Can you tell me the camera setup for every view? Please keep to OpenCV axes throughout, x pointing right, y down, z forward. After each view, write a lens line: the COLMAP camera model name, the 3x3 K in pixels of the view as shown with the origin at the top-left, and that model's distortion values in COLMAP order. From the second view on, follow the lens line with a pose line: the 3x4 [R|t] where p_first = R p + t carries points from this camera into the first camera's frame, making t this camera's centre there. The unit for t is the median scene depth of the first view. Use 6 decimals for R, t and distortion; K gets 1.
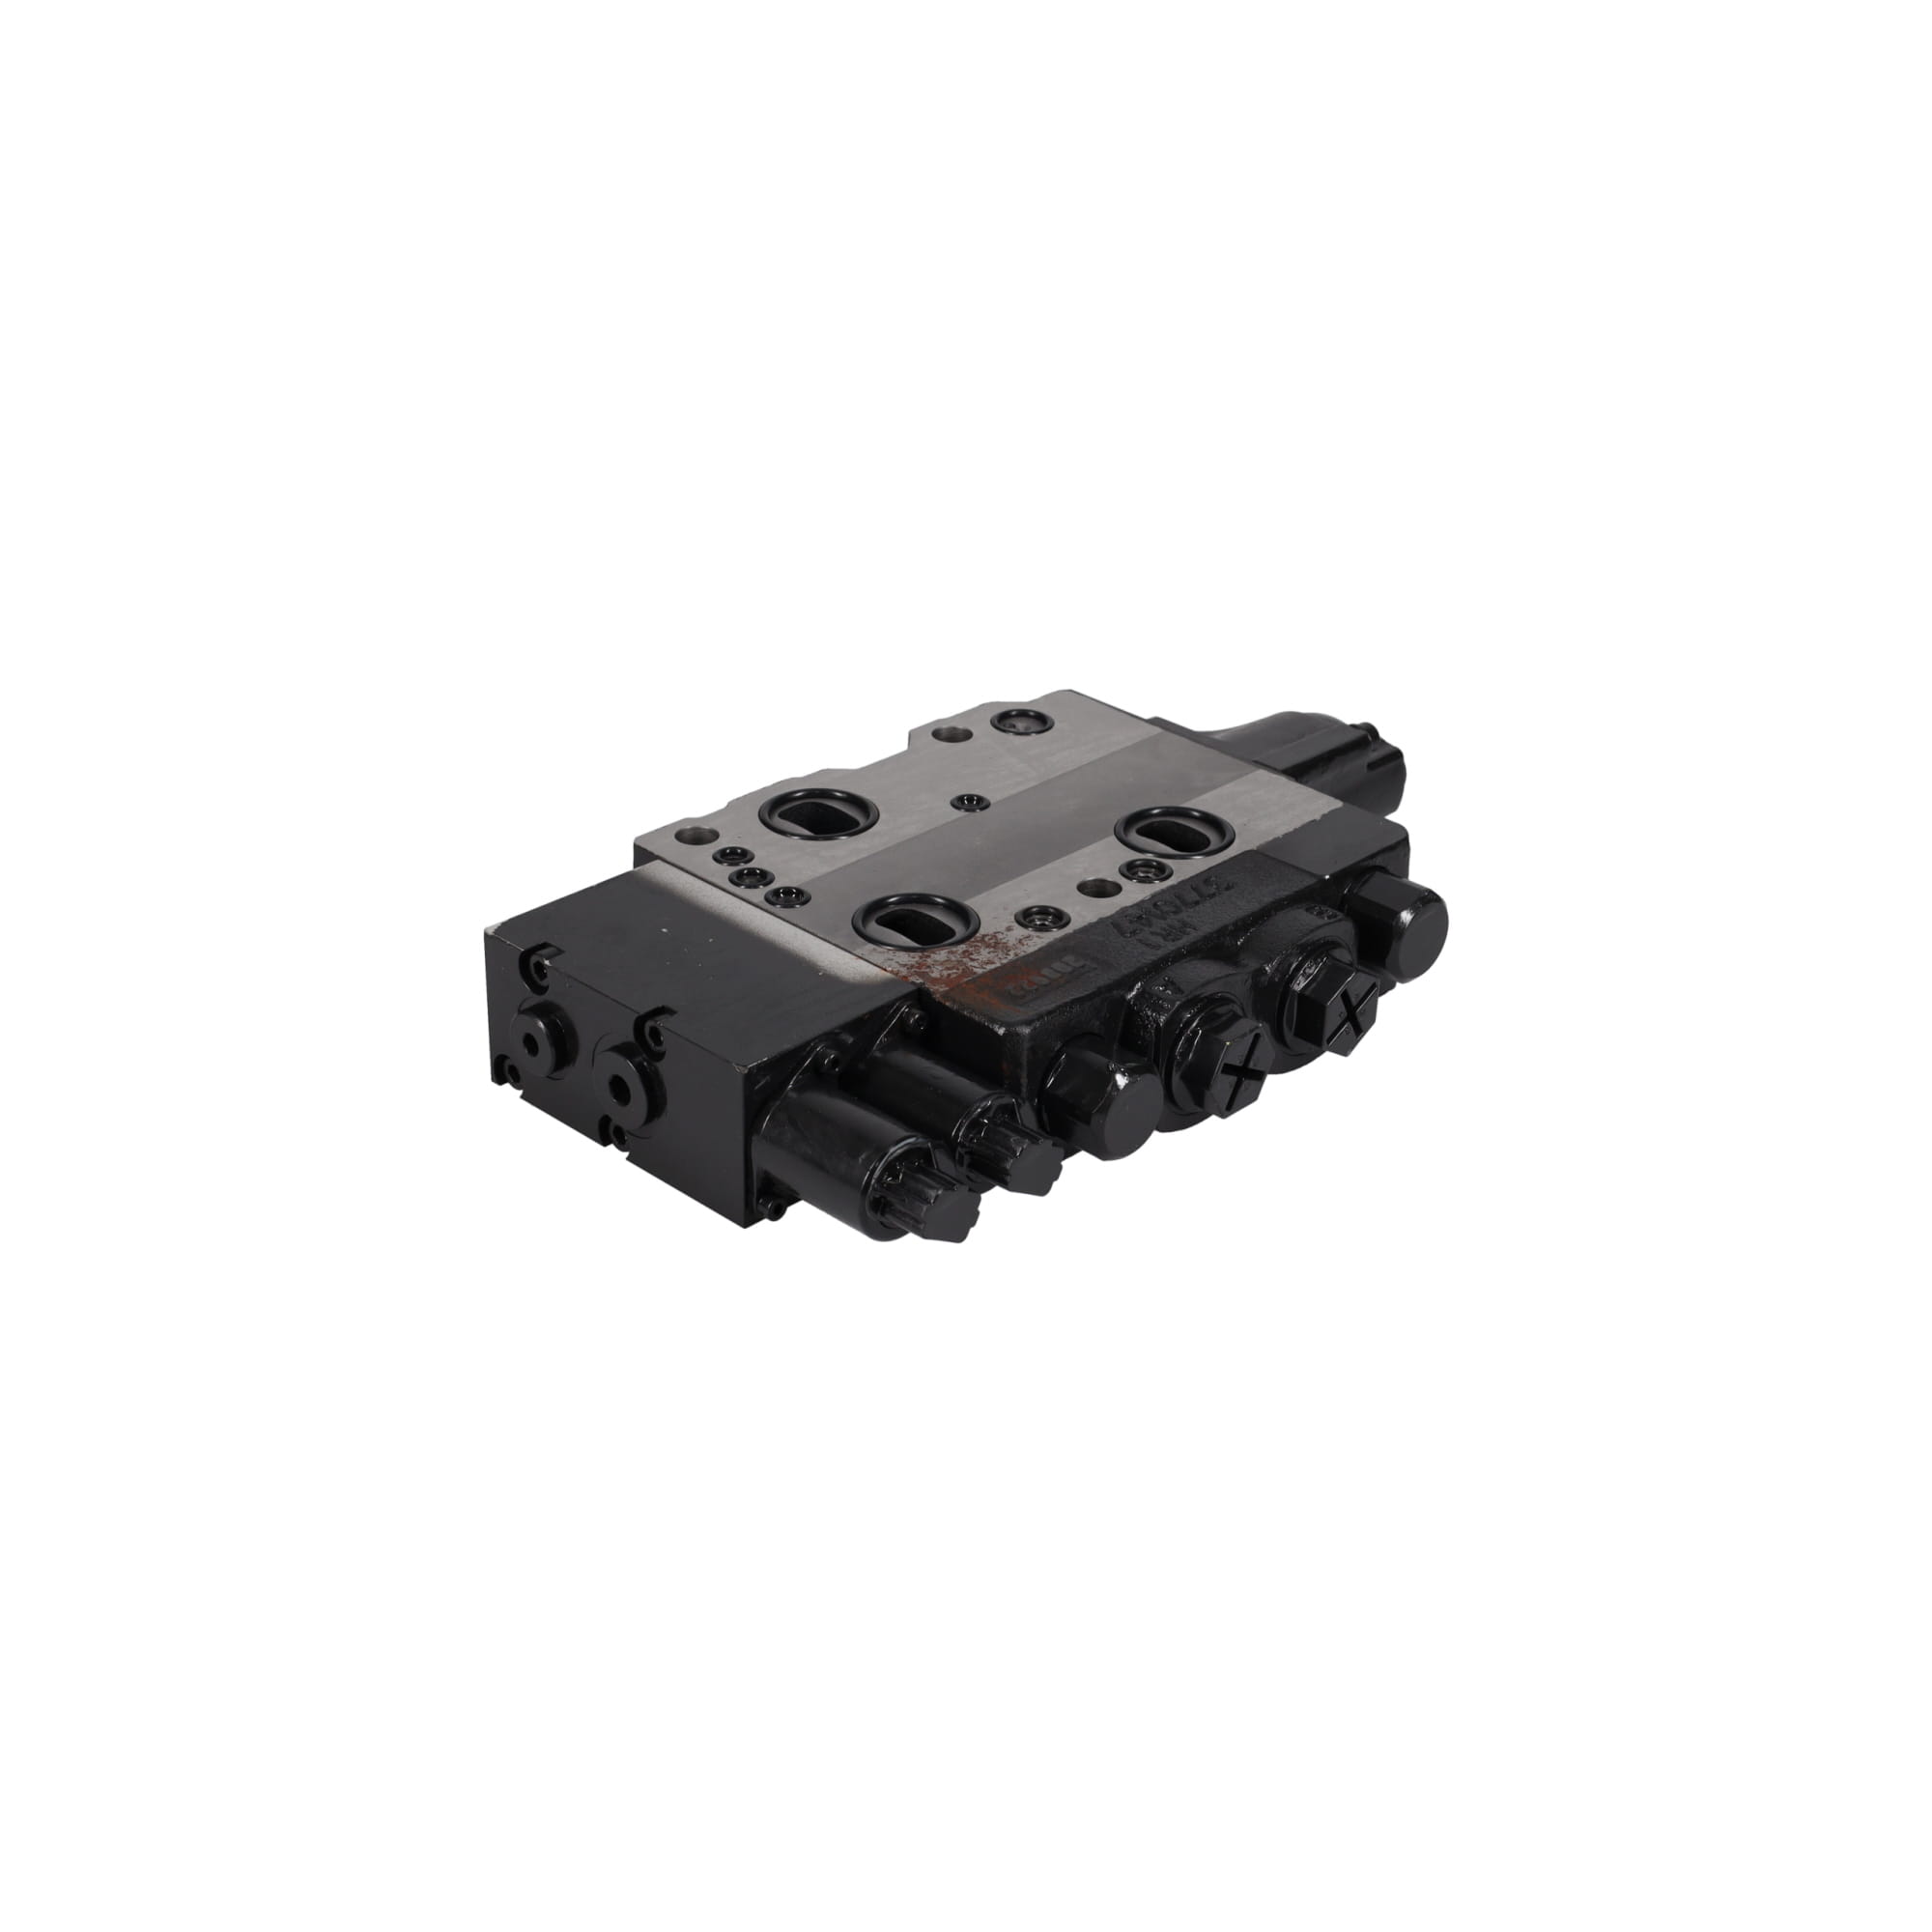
lens RADIAL K [[3197.6, 0, 966.0], [0, 3197.6, 966.0], [0, 0, 1]] dist [-0.003776, -0.002563]
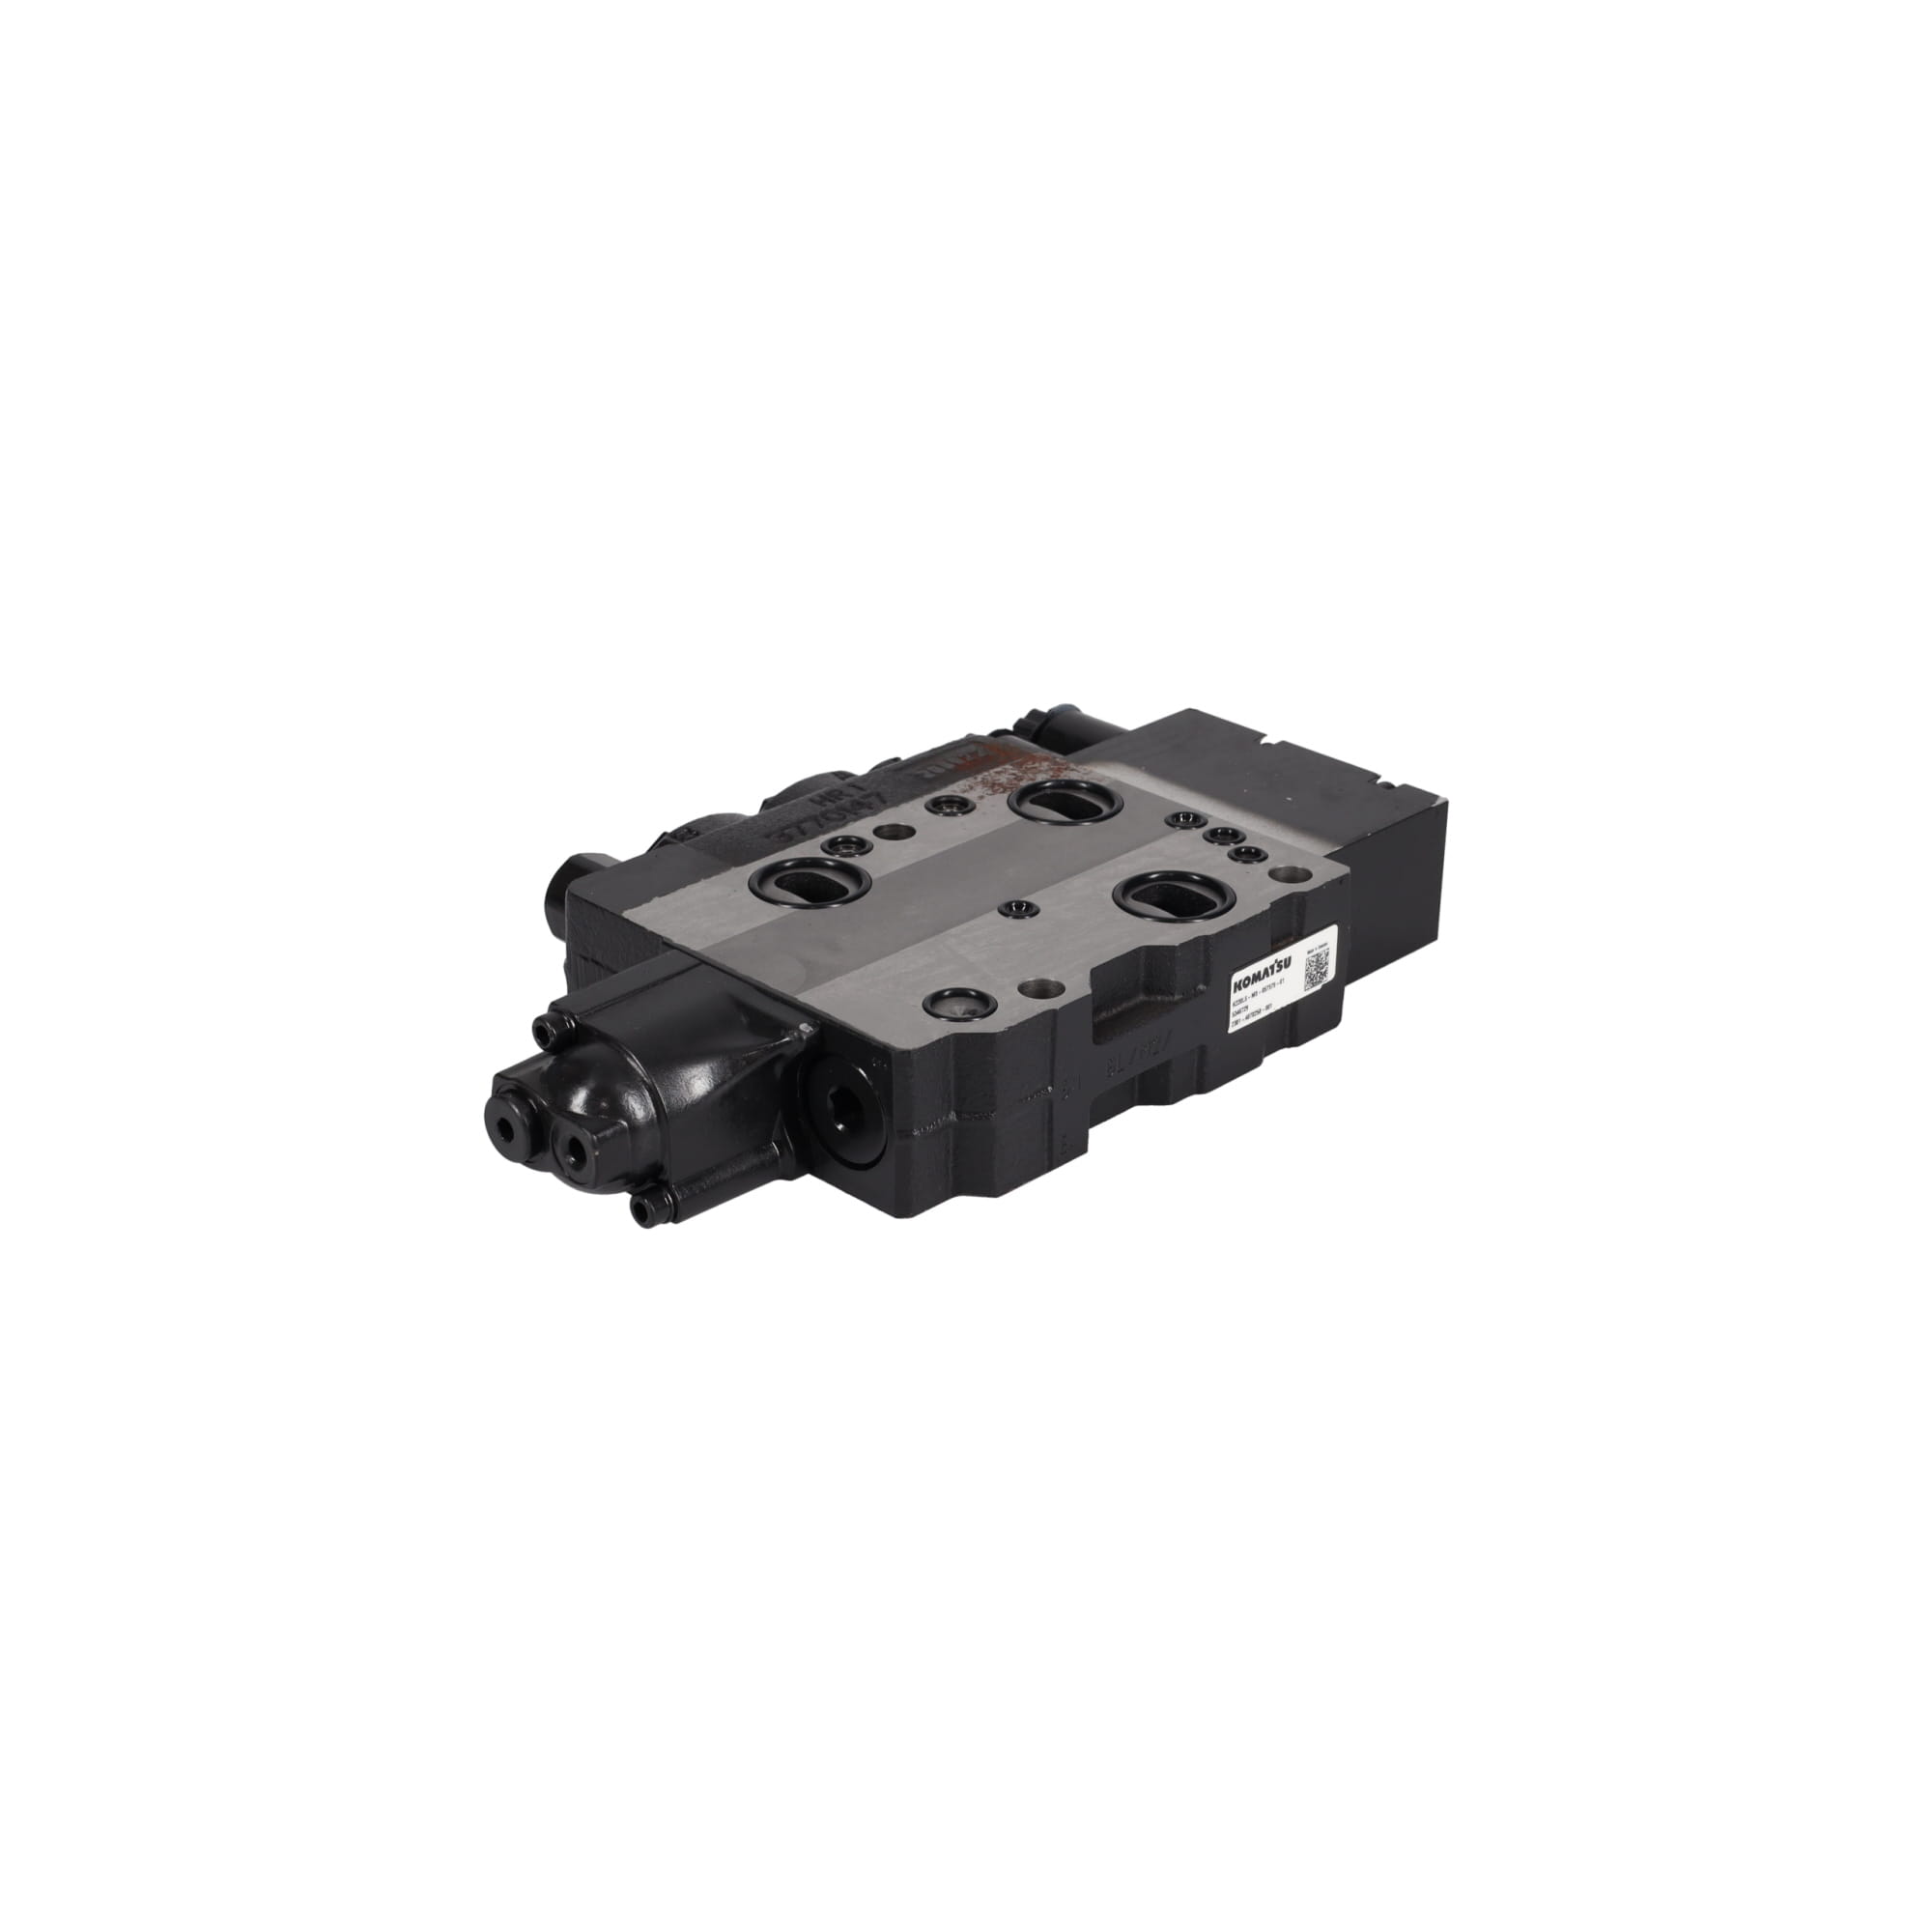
lens RADIAL K [[3197.6, 0, 966.0], [0, 3197.6, 966.0], [0, 0, 1]] dist [-0.003776, -0.002563]
pose [[-0.999261, -0.035902, -0.013720, 0.030986], [-0.031896, 0.575488, 0.817188, -0.860004], [-0.021443, 0.817022, -0.576208, 1.641648]]
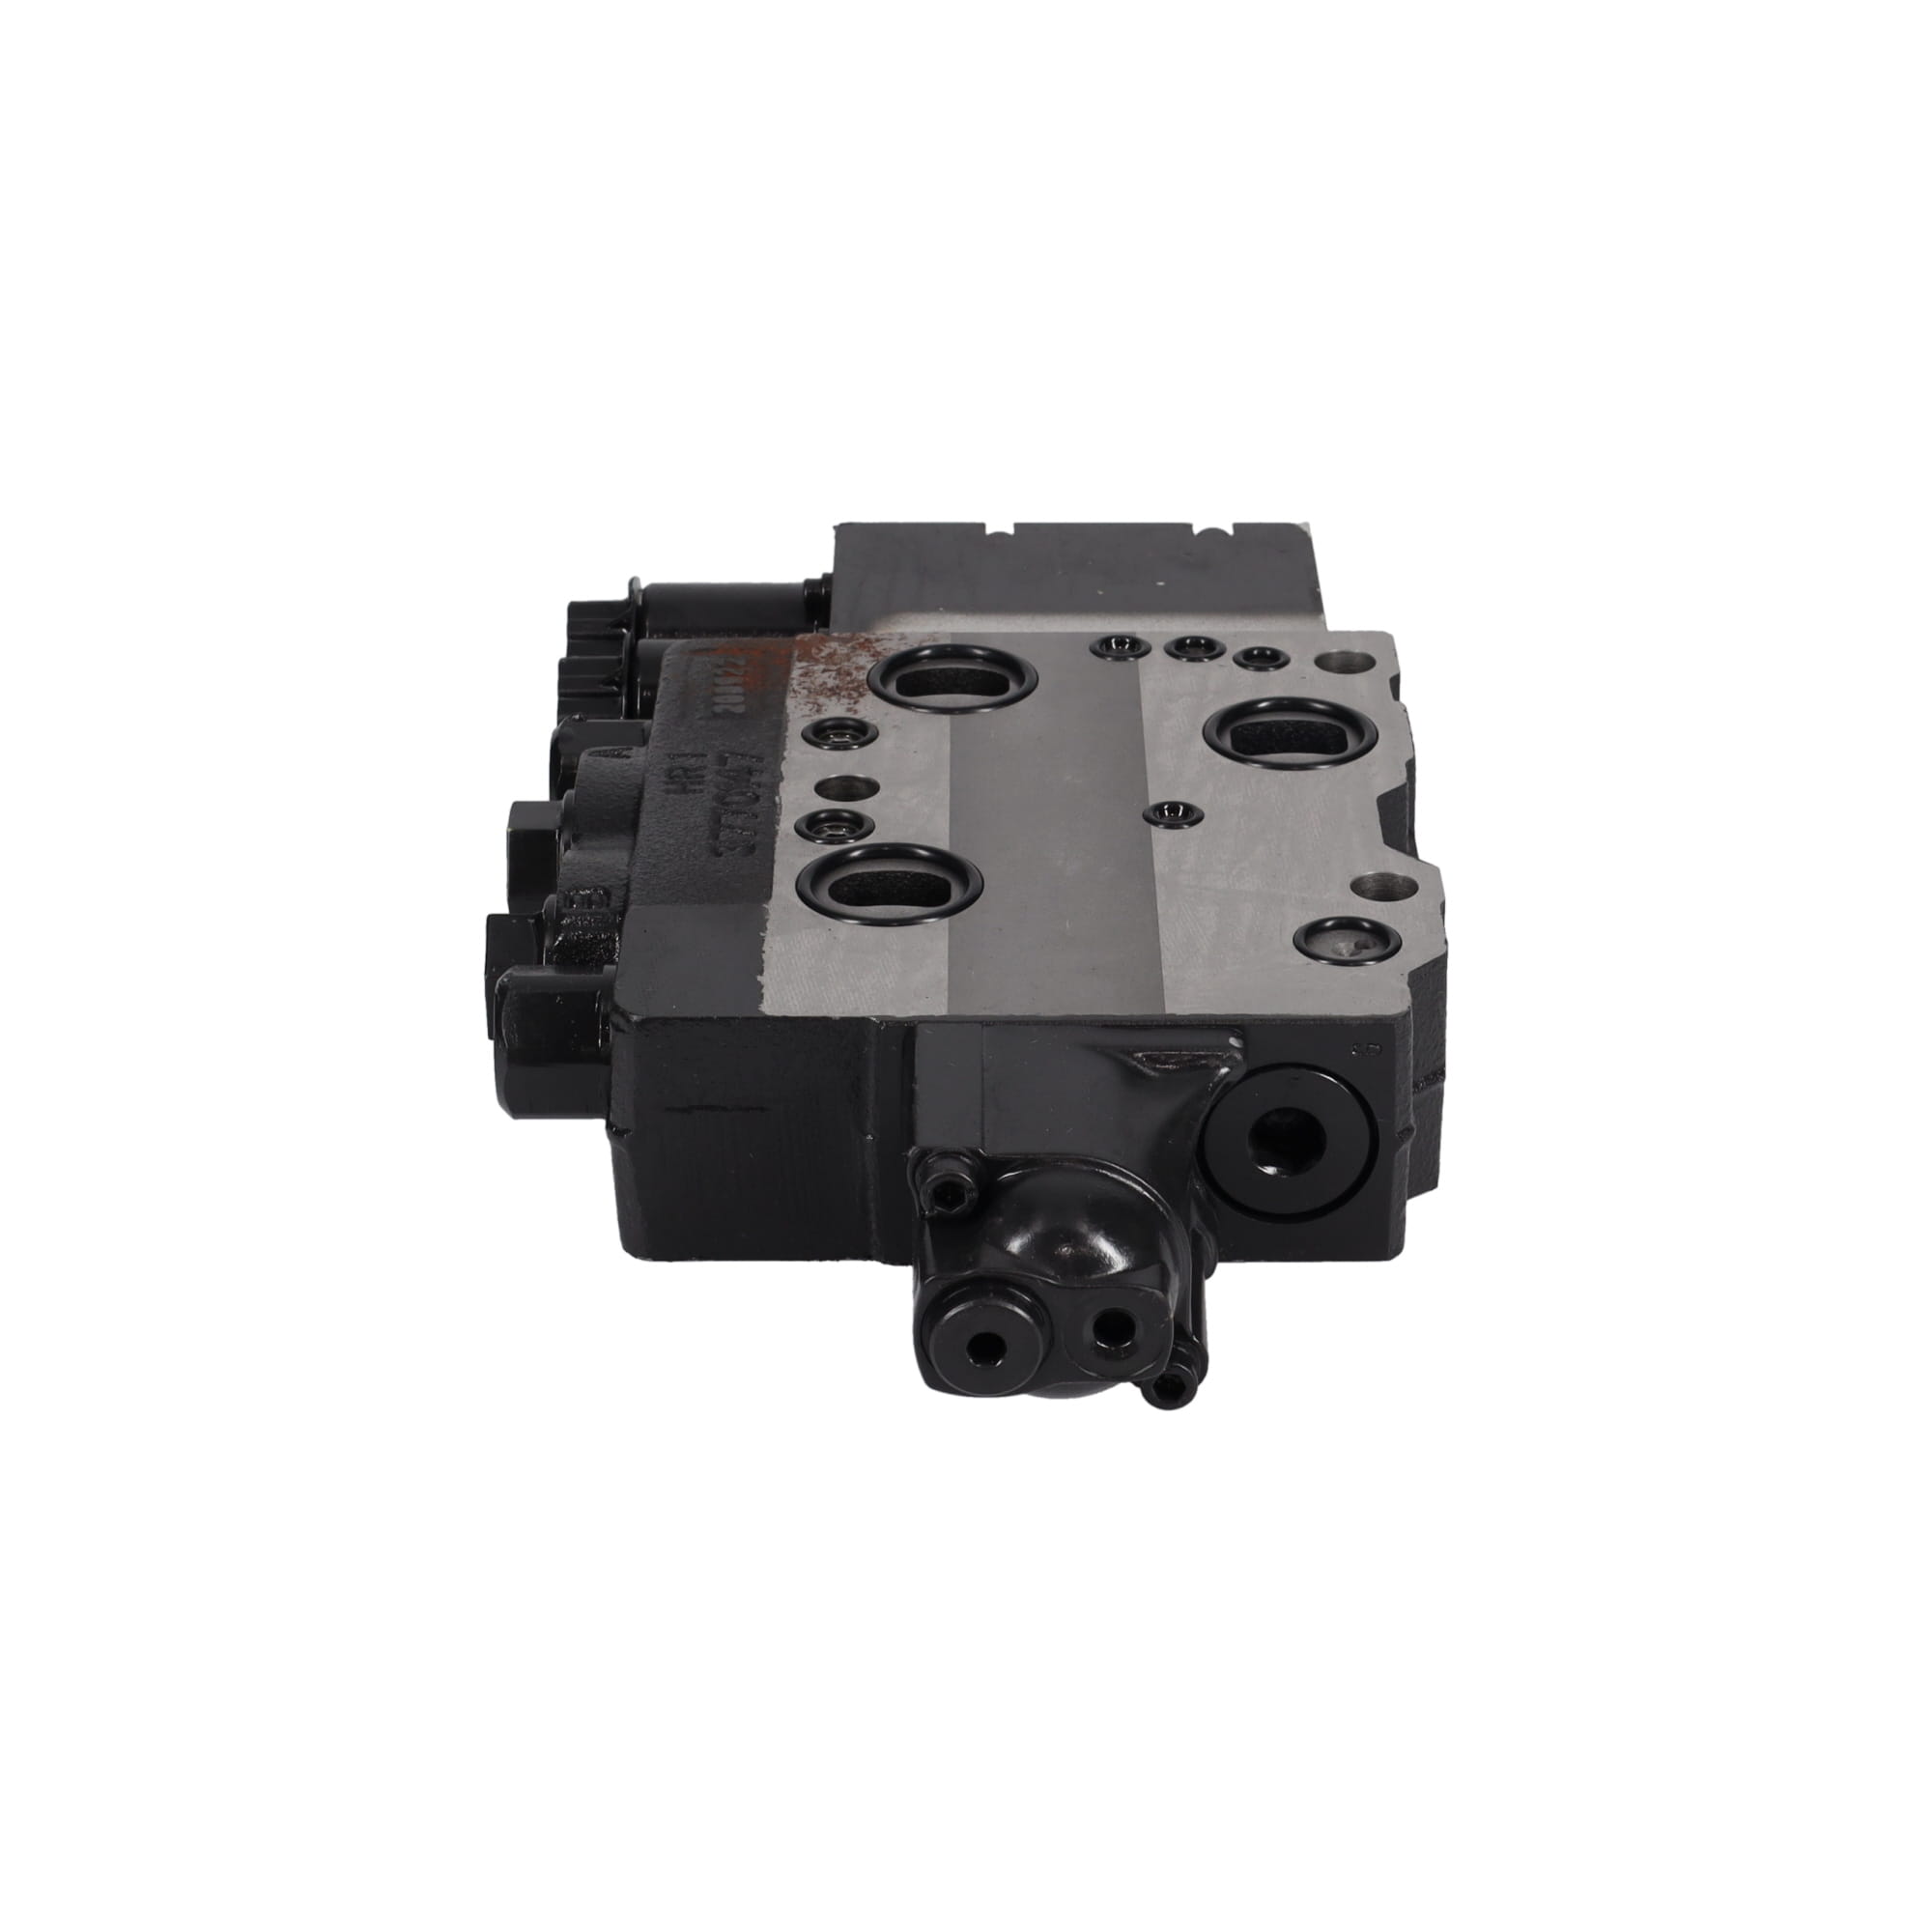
lens RADIAL K [[4722.8, 0, 966.0], [0, 4722.8, 966.0], [0, 0, 1]] dist [0.012979, 0.028969]
pose [[-0.714828, 0.296134, -0.633503, 0.683590], [-0.348857, 0.634122, 0.690064, -0.715536], [0.606069, 0.714279, -0.349979, 1.401002]]
